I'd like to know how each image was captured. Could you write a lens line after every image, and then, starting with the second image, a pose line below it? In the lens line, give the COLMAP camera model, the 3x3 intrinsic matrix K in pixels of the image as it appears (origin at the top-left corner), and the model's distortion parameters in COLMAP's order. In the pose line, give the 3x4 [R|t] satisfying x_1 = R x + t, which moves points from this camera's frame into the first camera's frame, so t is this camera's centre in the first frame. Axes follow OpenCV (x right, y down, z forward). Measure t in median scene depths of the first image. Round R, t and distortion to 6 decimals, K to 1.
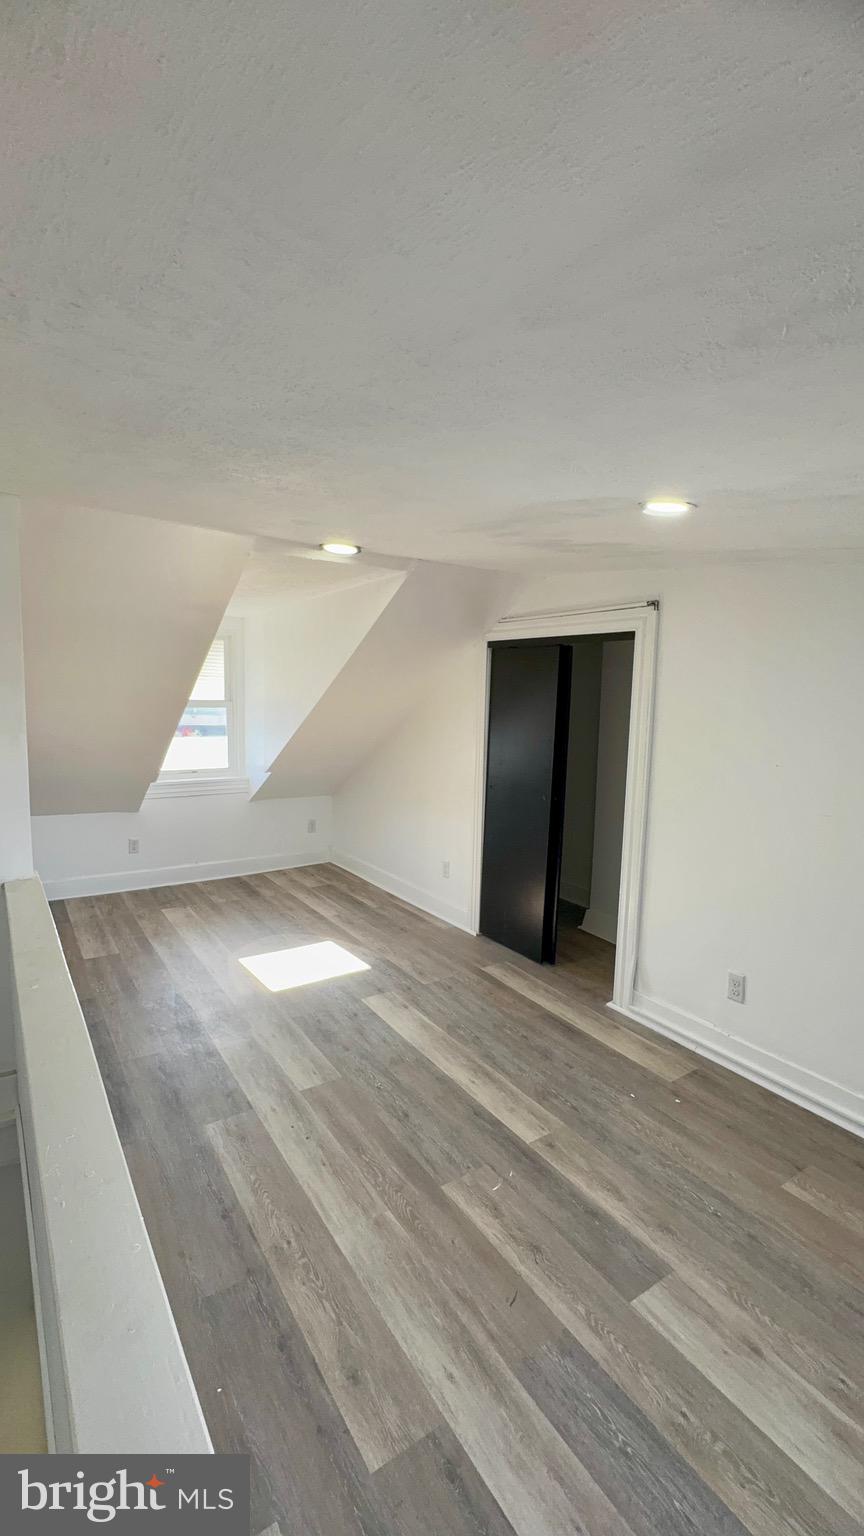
lens RADIAL K [[666.7, 0, 425.7], [0, 666.7, 788.4], [0, 0, 1]] dist [-0.002839, 0.000362]
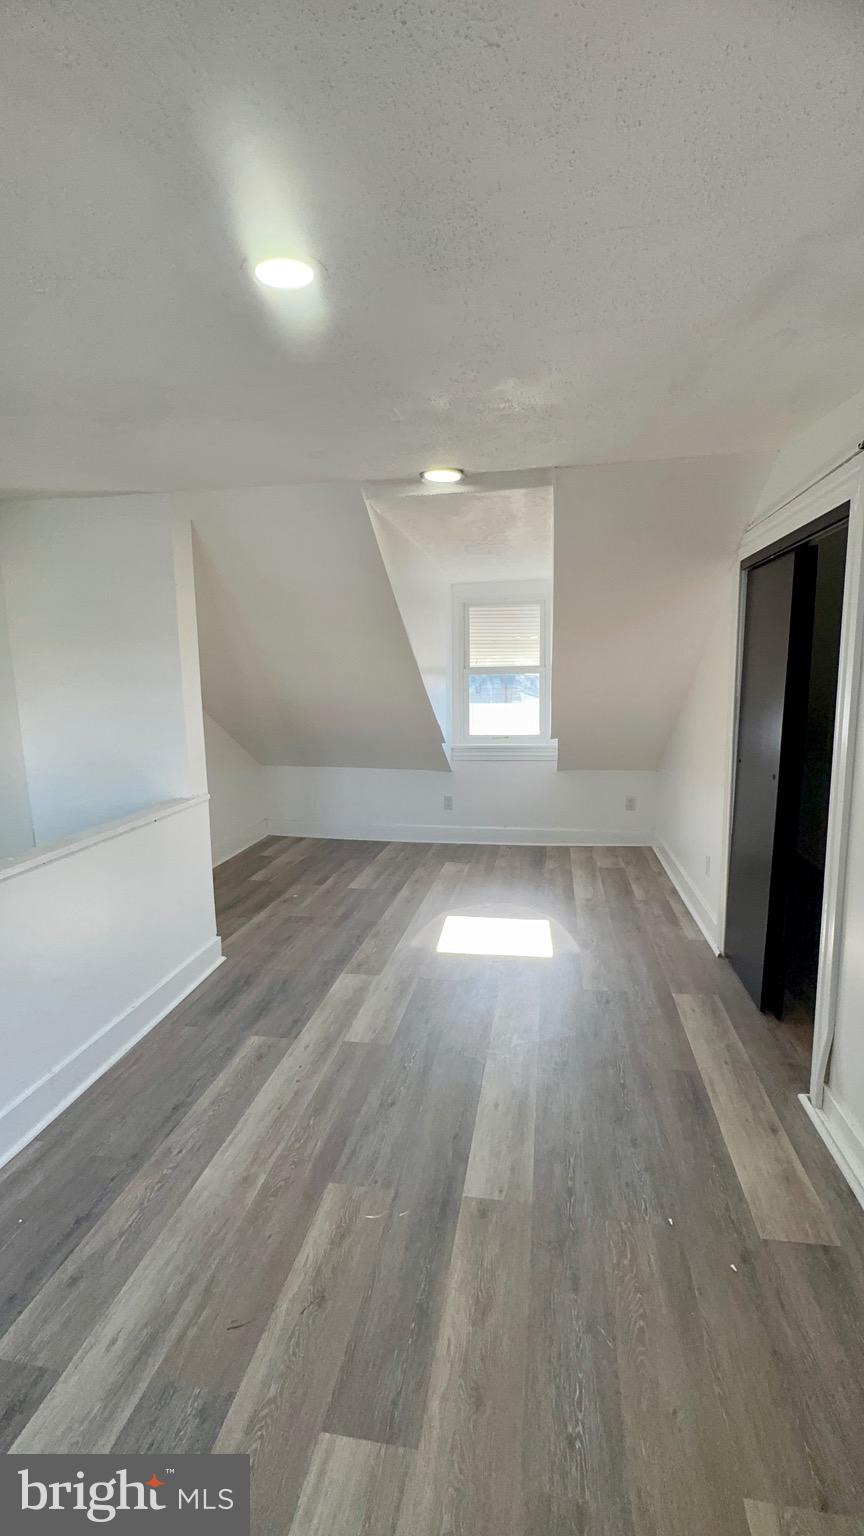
lens RADIAL K [[666.7, 0, 430.0], [0, 666.7, 775.0], [0, 0, 1]] dist [-0.002839, 0.000362]
pose [[0.727991, 0.067174, -0.682288, 0.623598], [-0.066017, 0.997432, 0.027762, 0.028950], [0.682401, 0.024832, 0.730557, 0.402939]]
